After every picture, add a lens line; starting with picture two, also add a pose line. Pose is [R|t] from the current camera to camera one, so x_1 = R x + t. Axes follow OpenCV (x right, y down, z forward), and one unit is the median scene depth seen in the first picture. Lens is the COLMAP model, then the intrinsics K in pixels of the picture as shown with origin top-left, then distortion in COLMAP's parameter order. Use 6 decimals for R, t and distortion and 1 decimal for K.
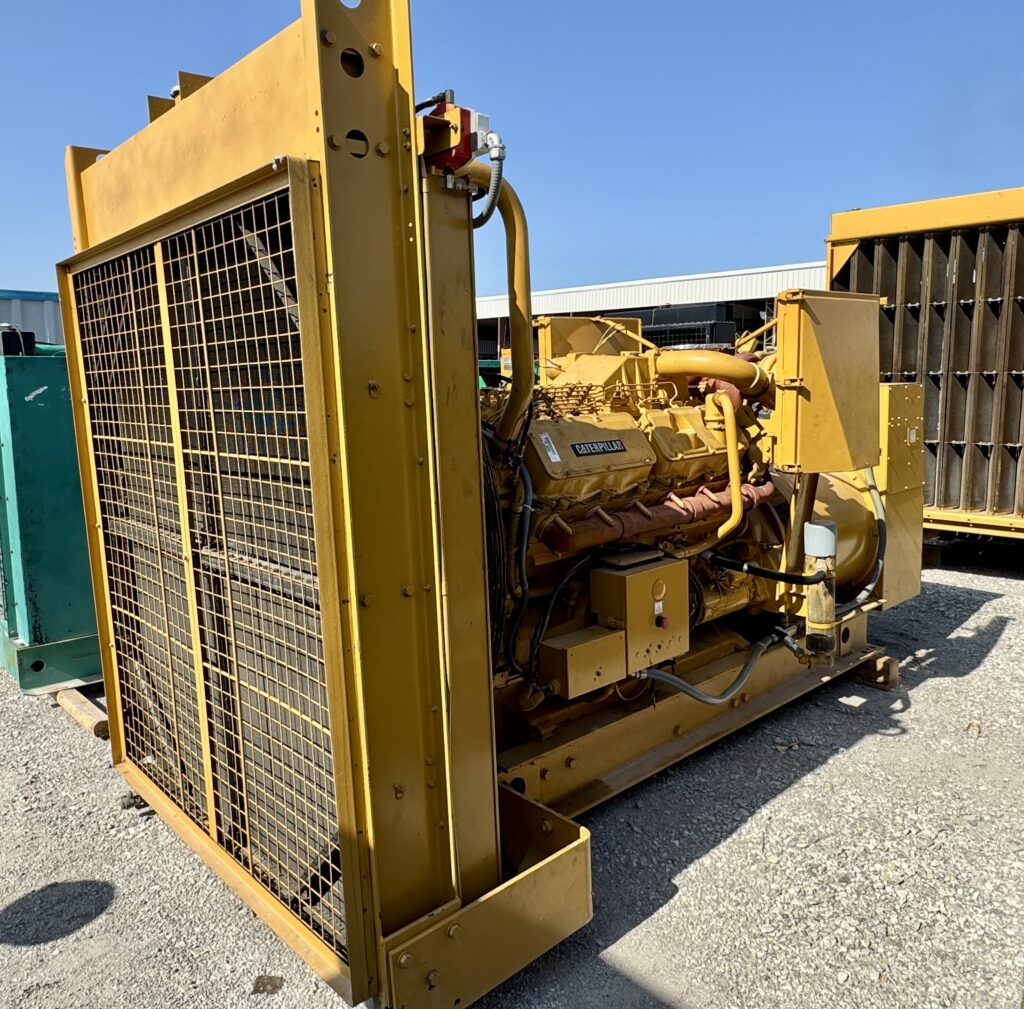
lens RADIAL K [[843.5, 0, 512.0], [0, 843.5, 504.5], [0, 0, 1]] dist [-0.005960, -0.002911]
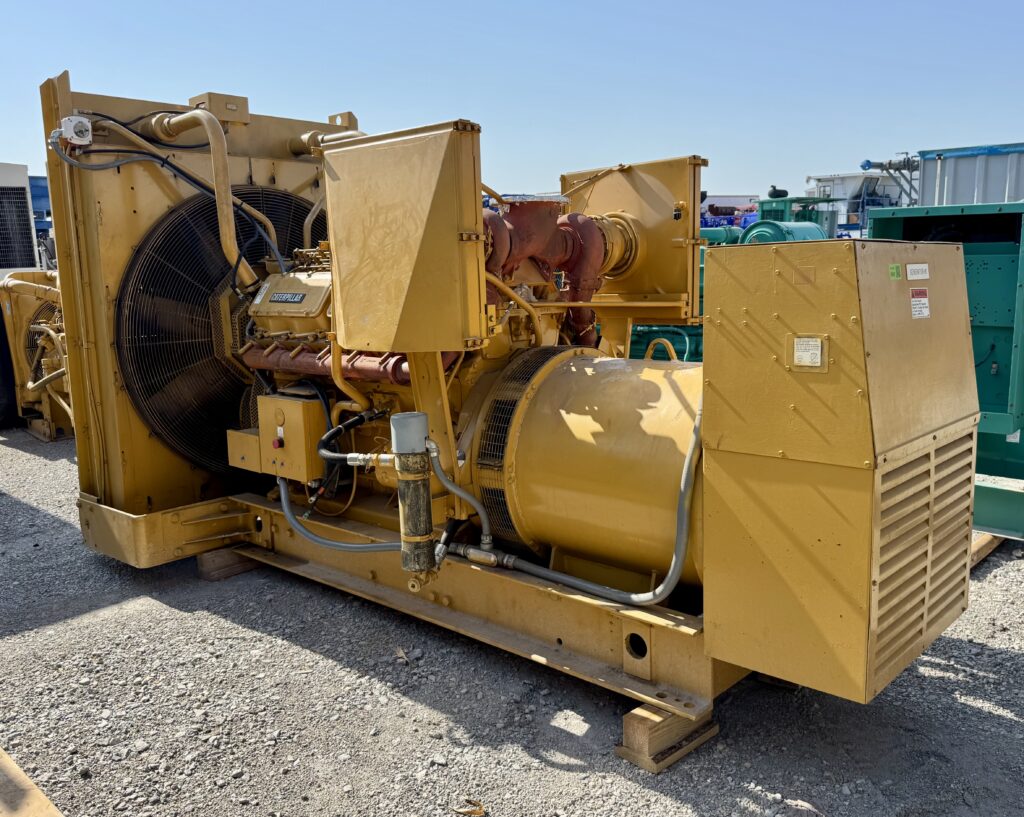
lens RADIAL K [[880.3, 0, 512.0], [0, 880.3, 408.5], [0, 0, 1]] dist [0.008607, 0.002731]
pose [[0.087504, 0.189349, -0.978003, 1.145517], [-0.122057, 0.976409, 0.178120, -0.141807], [0.988658, 0.103786, 0.108551, 0.941881]]
